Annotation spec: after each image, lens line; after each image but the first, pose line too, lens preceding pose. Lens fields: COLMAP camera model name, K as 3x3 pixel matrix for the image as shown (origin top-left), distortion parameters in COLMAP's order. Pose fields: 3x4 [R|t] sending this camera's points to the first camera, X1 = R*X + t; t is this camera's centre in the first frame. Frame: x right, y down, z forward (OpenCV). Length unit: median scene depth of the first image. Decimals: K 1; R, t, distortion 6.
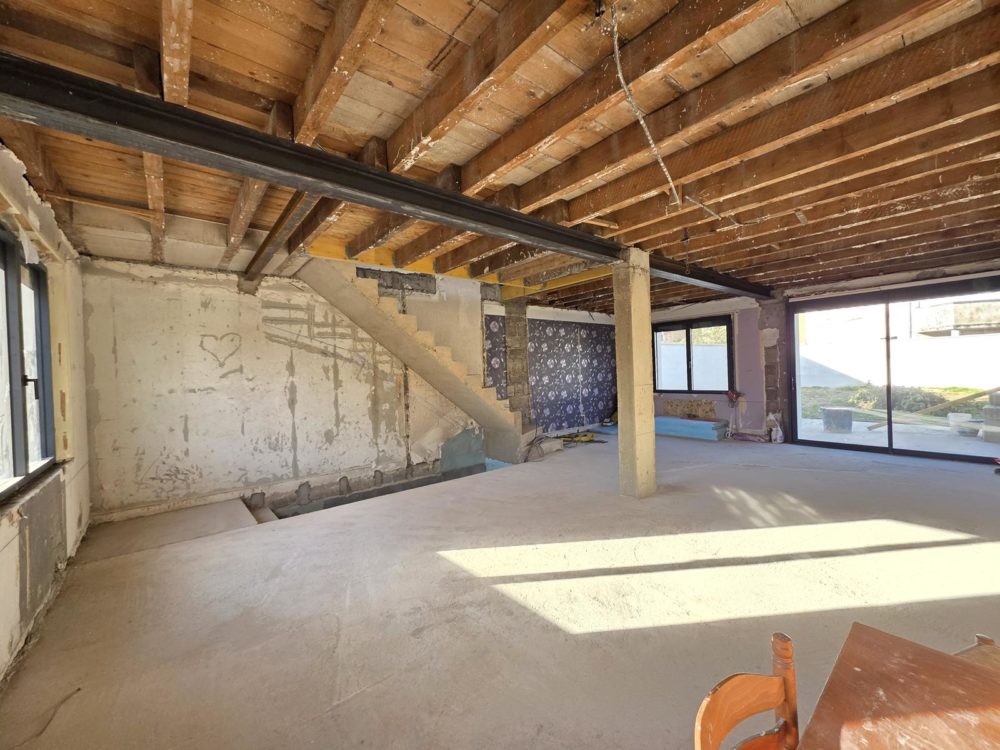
lens RADIAL K [[398.3, 0, 497.2], [0, 398.3, 372.5], [0, 0, 1]] dist [-0.000730, -0.000042]
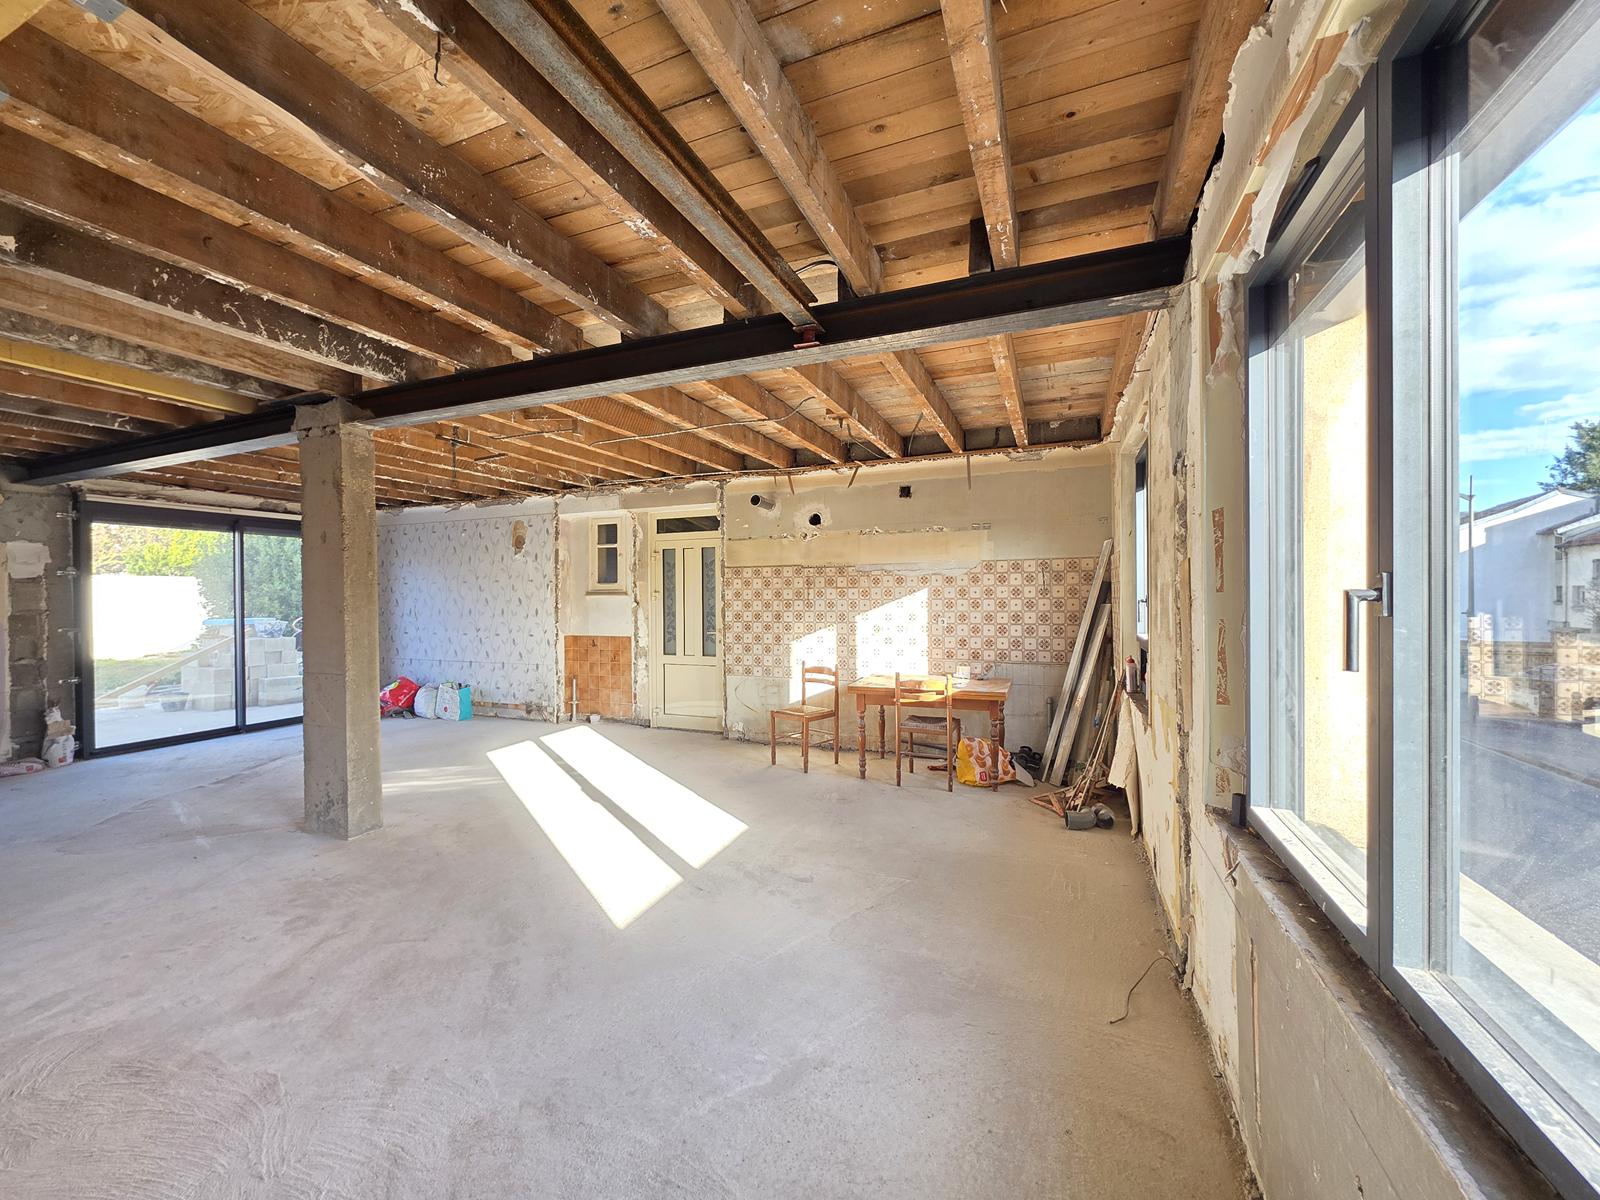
lens RADIAL K [[637.3, 0, 795.4], [0, 637.3, 595.9], [0, 0, 1]] dist [-0.000730, -0.000042]
pose [[-0.469749, 0.035805, 0.882073, -0.919606], [0.030631, 0.999237, -0.024249, 0.011818], [-0.882268, 0.015628, -0.470487, 1.026823]]
